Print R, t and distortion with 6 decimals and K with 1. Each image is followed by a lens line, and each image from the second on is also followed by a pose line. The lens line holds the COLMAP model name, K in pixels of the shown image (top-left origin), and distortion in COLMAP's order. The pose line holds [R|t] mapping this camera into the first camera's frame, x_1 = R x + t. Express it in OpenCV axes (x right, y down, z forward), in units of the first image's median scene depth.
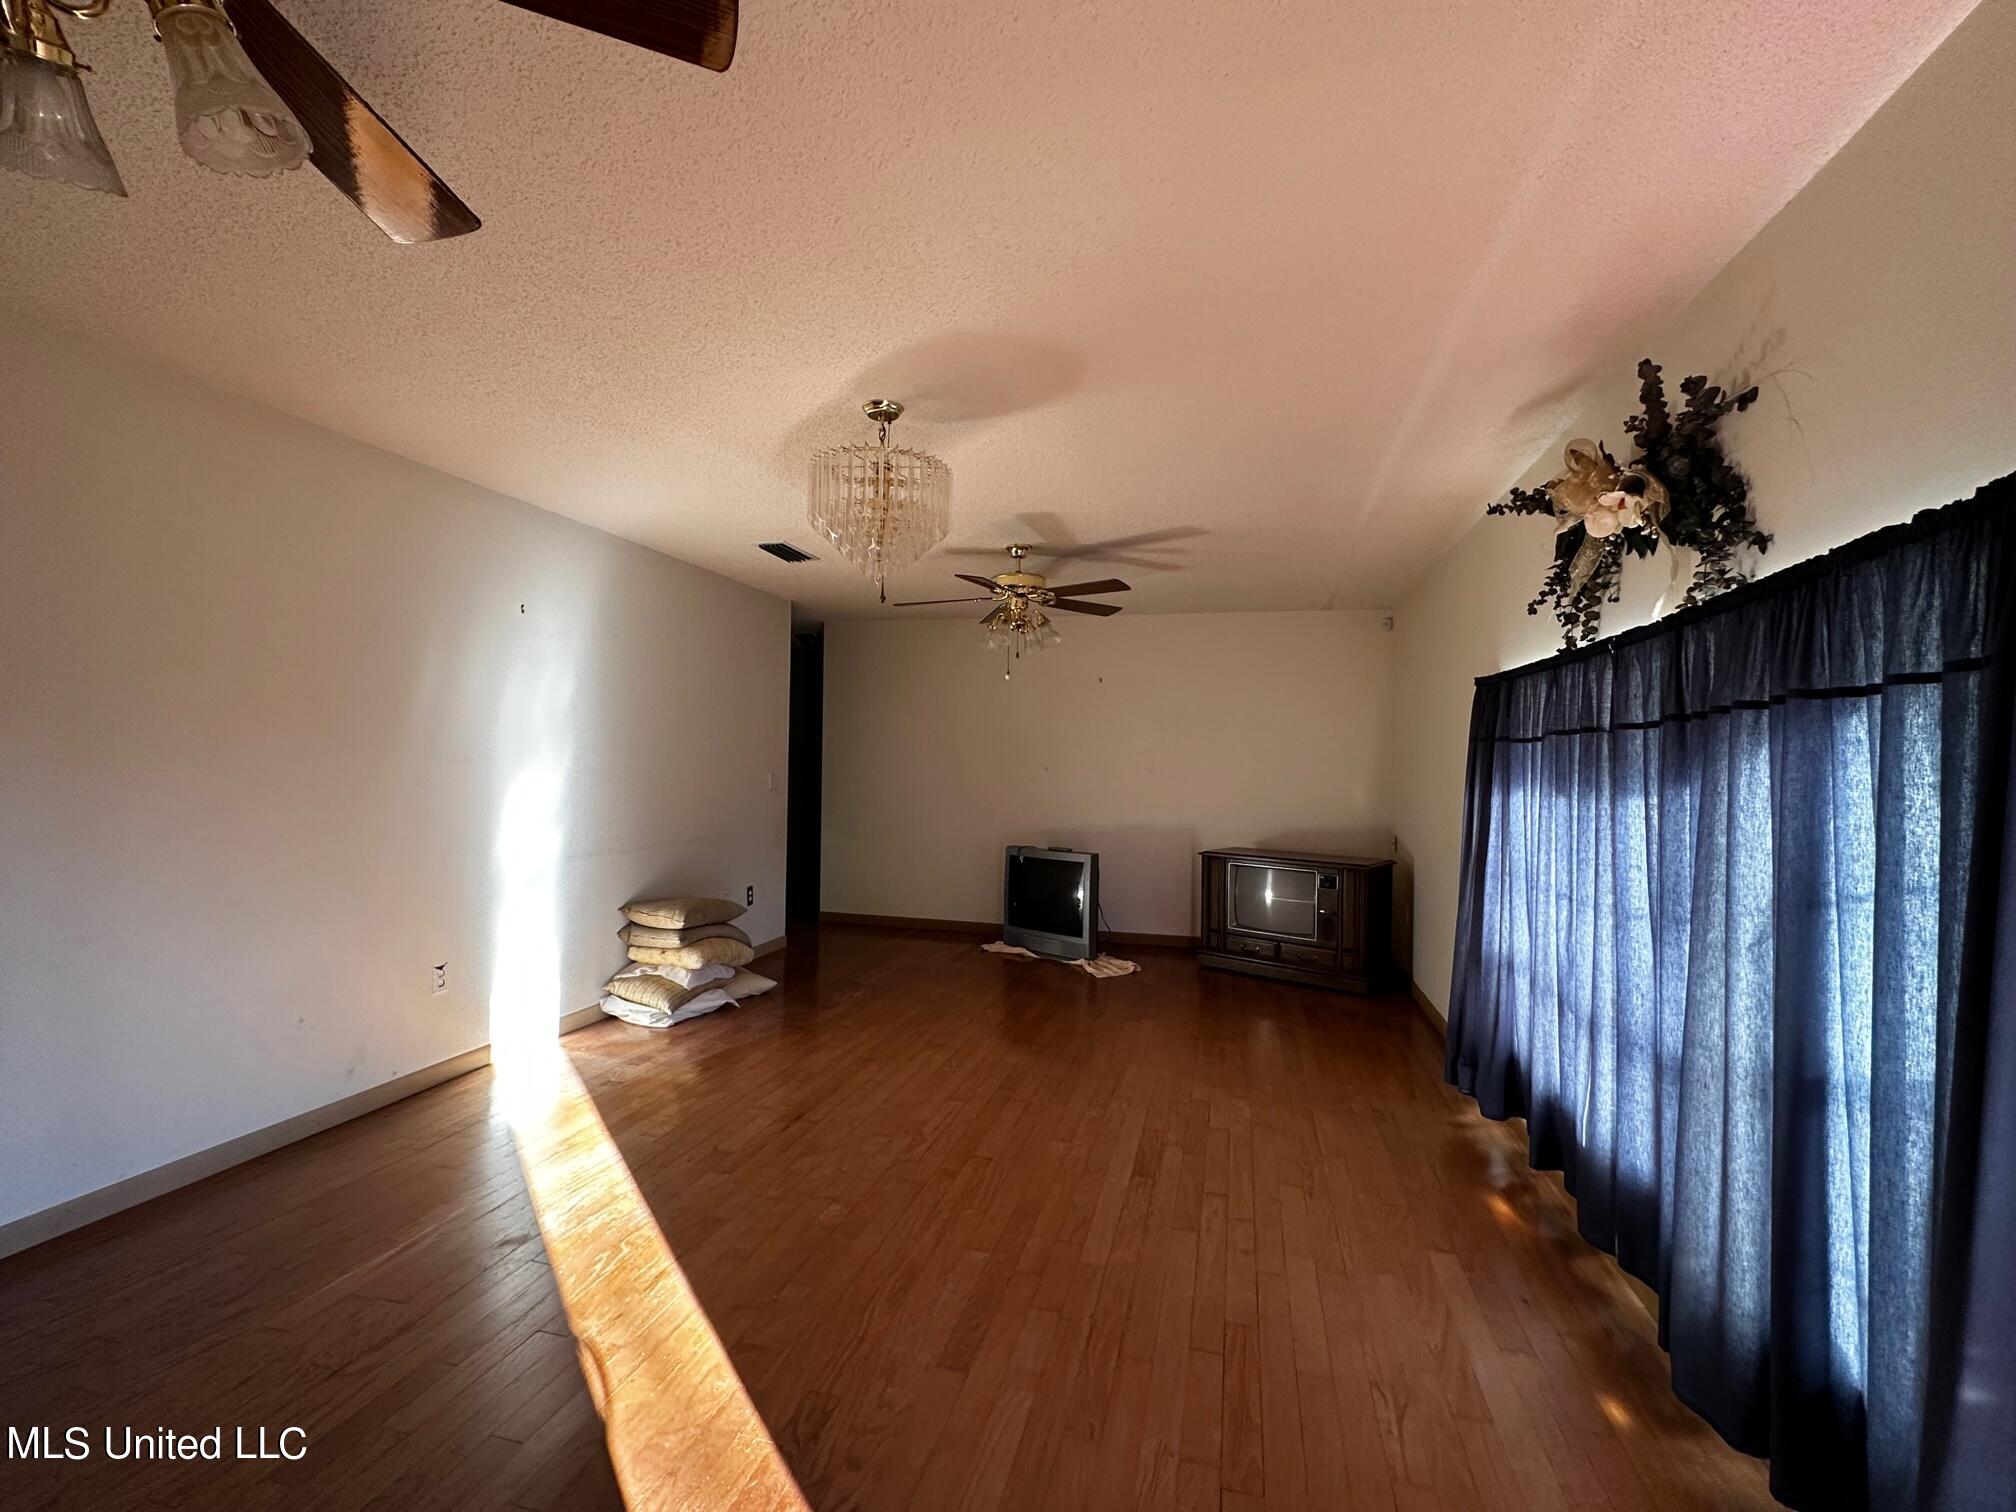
lens RADIAL K [[884.5, 0, 1008.0], [0, 884.5, 756.0], [0, 0, 1]] dist [0.000112, -0.000020]
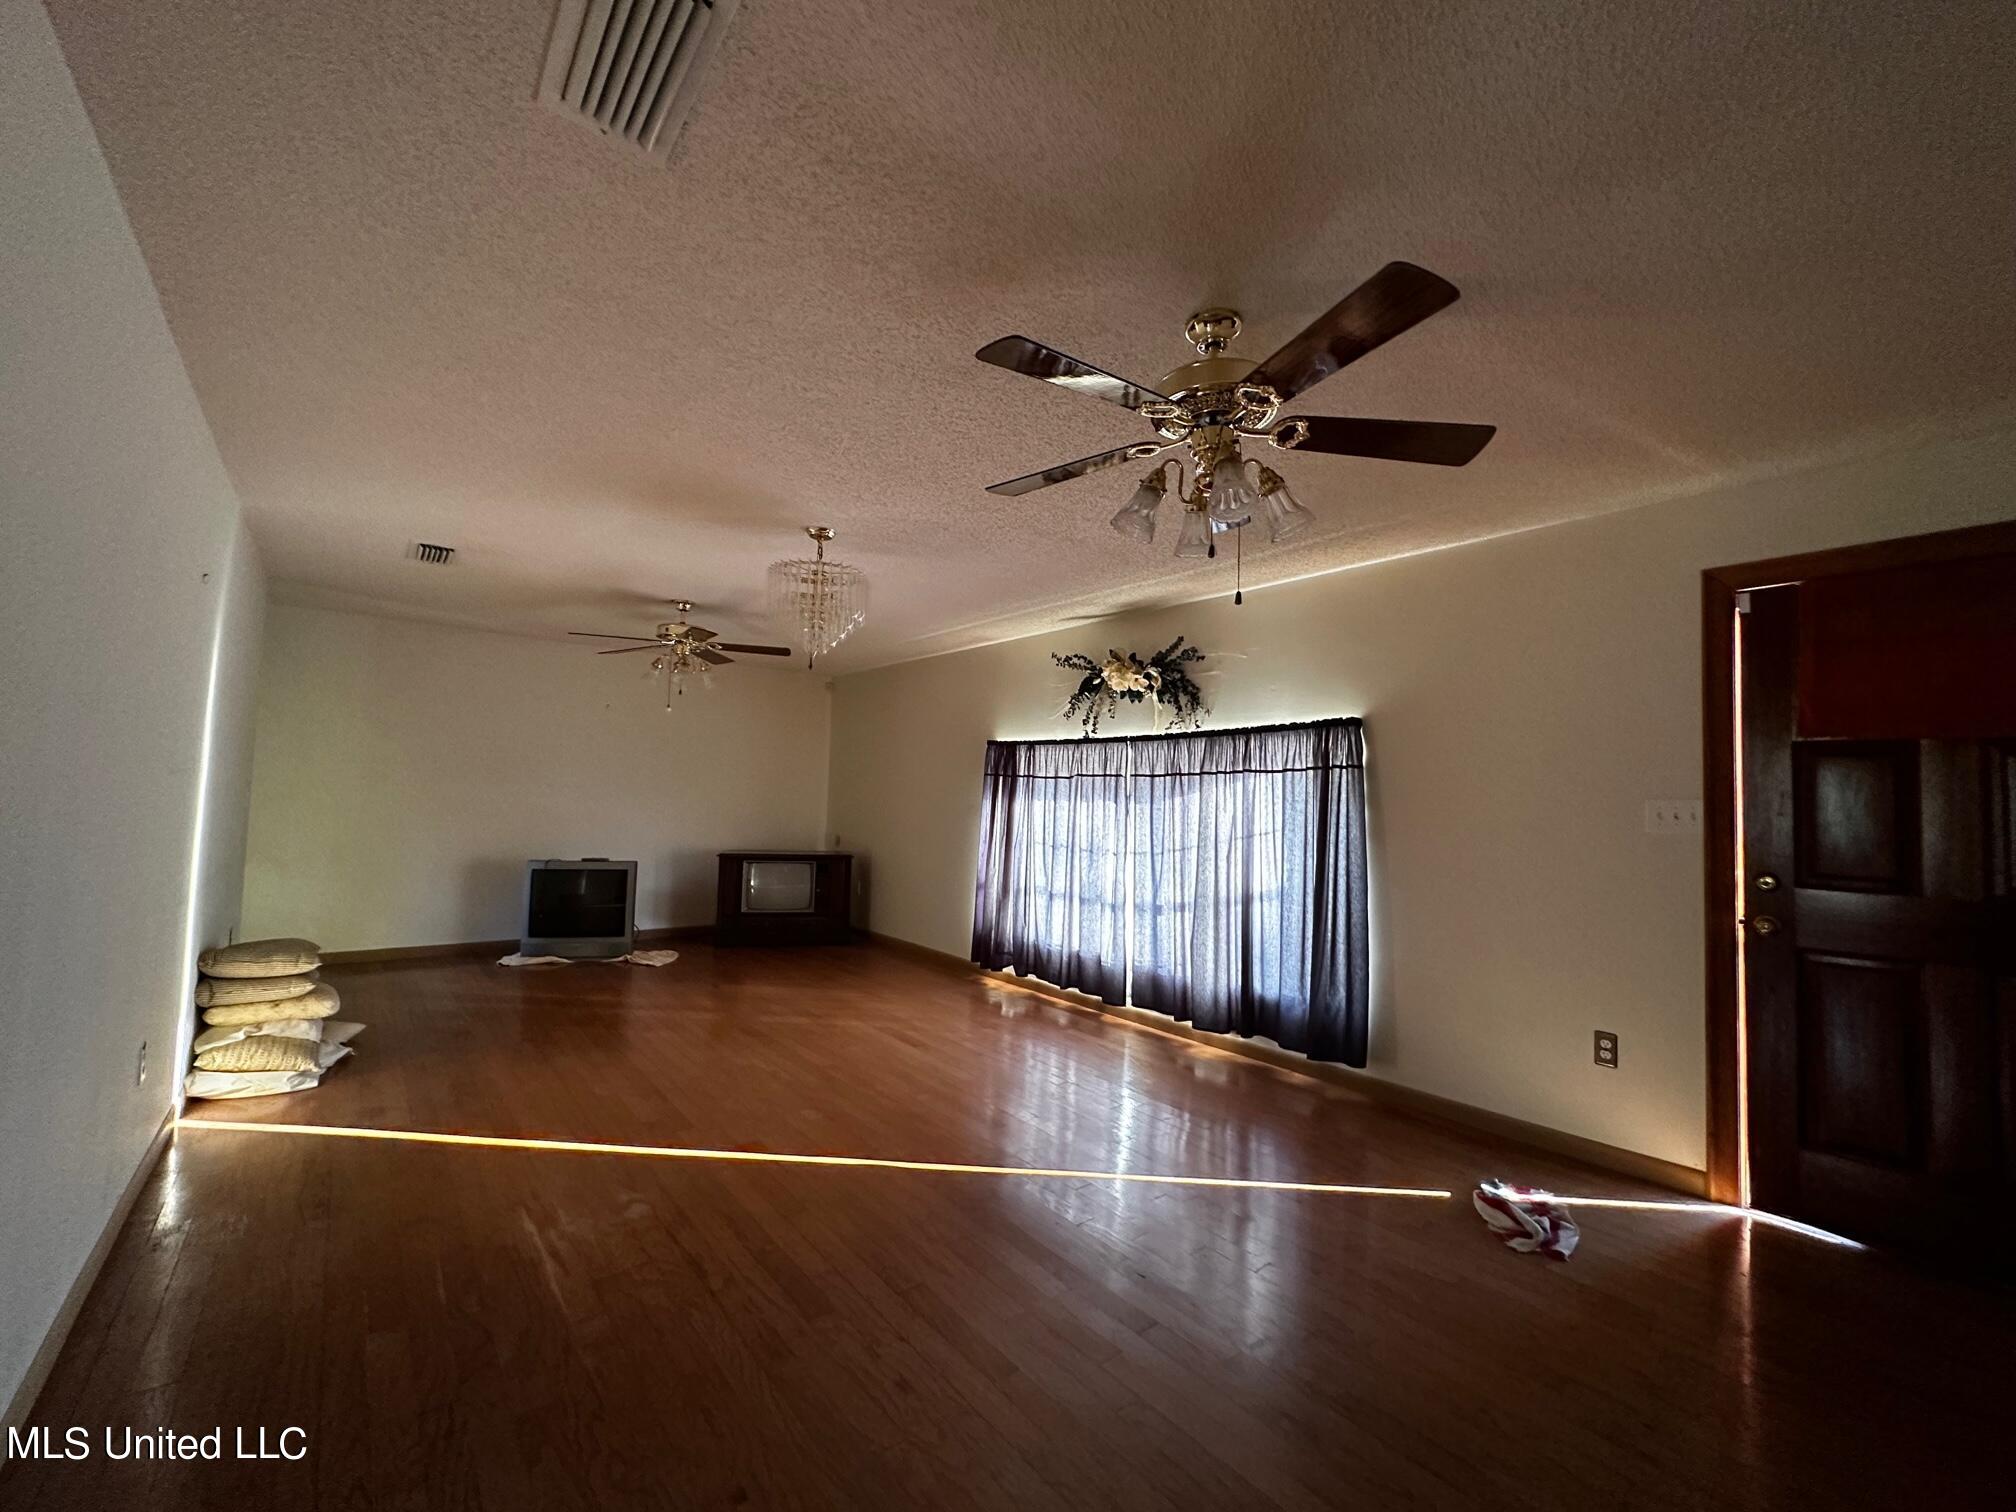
lens RADIAL K [[804.4, 0, 1002.0], [0, 804.4, 757.0], [0, 0, 1]] dist [0.001326, 0.000502]
pose [[0.594637, 0.040001, 0.802999, -0.600929], [-0.024657, 0.999199, -0.031515, -0.003013], [-0.803616, -0.001059, 0.595147, 0.007197]]
